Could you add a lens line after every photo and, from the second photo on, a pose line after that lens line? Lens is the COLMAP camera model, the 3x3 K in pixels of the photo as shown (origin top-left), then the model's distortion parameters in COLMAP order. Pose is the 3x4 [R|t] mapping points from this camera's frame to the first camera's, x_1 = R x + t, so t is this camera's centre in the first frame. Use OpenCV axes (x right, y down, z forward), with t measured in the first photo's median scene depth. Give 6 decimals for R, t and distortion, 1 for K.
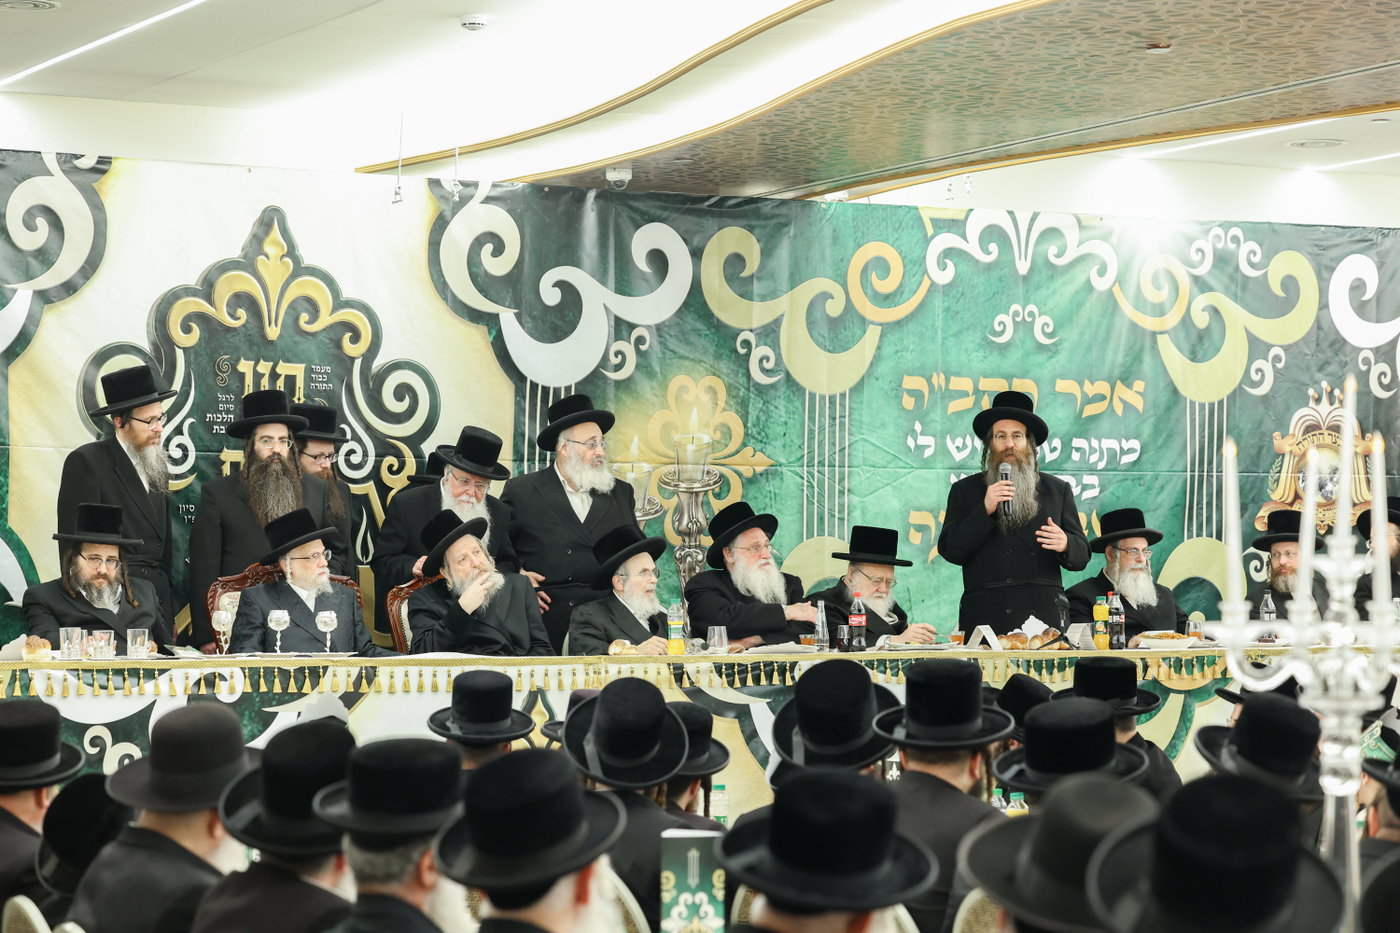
lens RADIAL K [[3549.0, 0, 699.0], [0, 3549.0, 468.8], [0, 0, 1]] dist [0.065075, 0.084682]
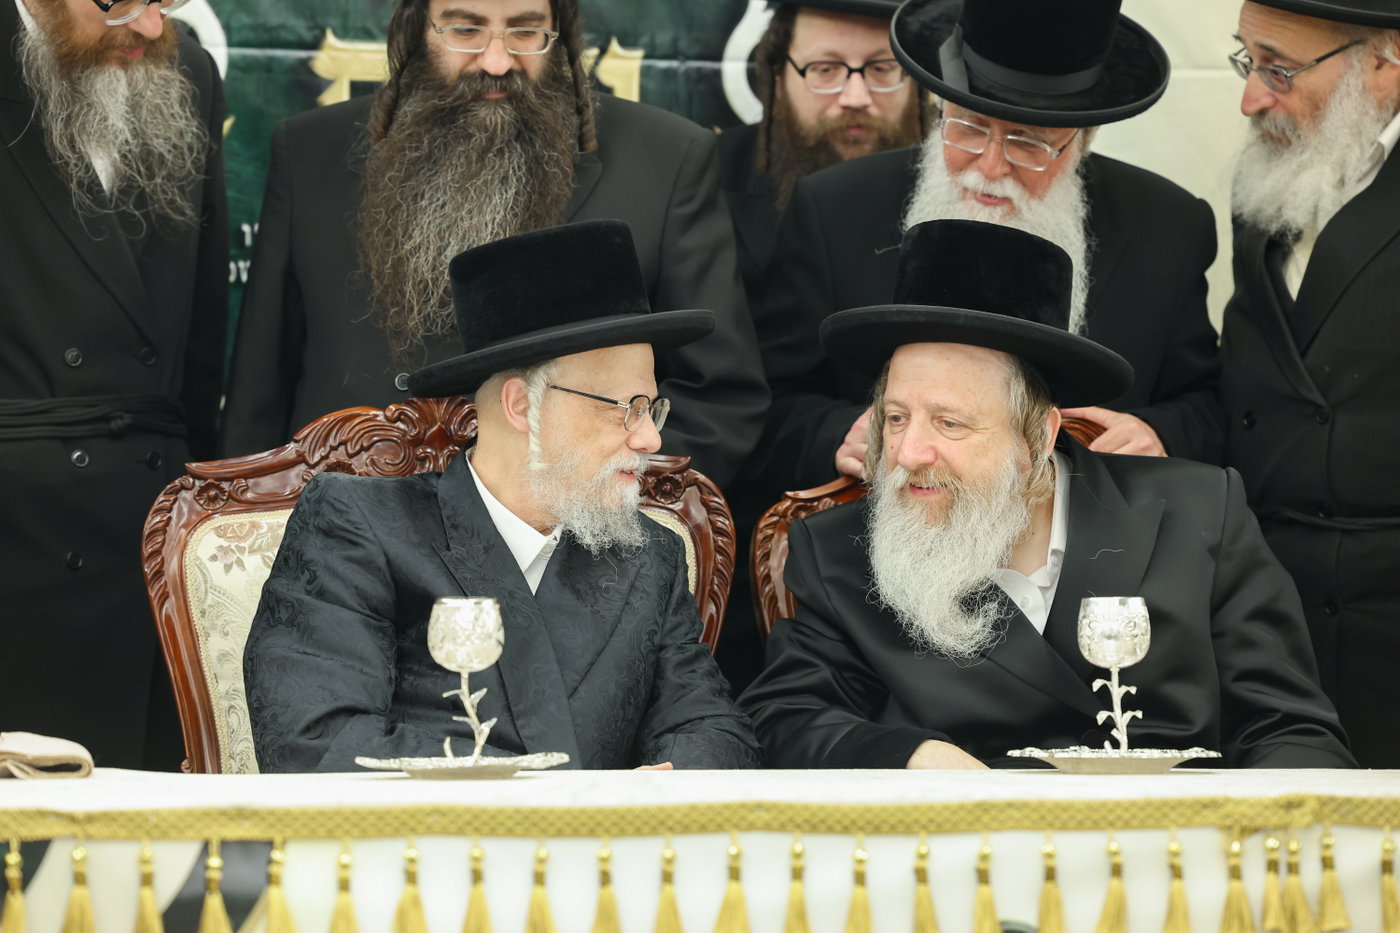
lens RADIAL K [[5446.6, 0, 771.5], [0, 5446.6, 419.4], [0, 0, 1]] dist [0.634580, 2.290741]
pose [[0.962105, -0.001147, -0.272676, 0.031027], [0.007123, 0.999756, 0.020927, 0.016566], [0.272586, -0.022076, 0.961878, 0.528776]]
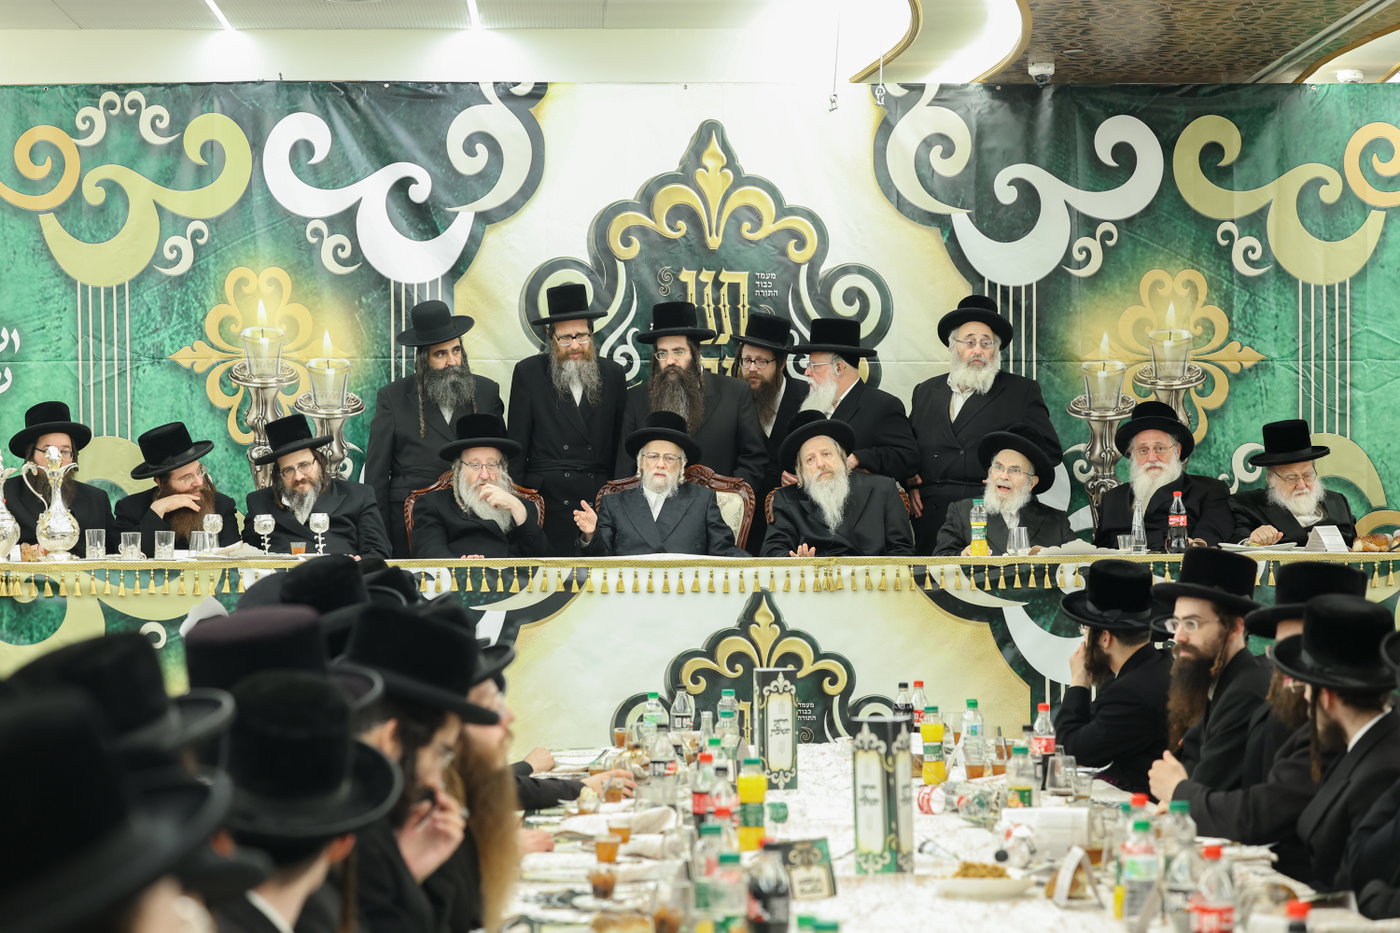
lens RADIAL K [[3269.7, 0, 699.5], [0, 3269.7, 522.1], [0, 0, 1]] dist [-0.109379, 0.902569]
pose [[0.899509, -0.001610, -0.436900, 0.277556], [0.020808, 0.999016, 0.039160, 0.005254], [0.436407, -0.044316, 0.898657, 0.136344]]
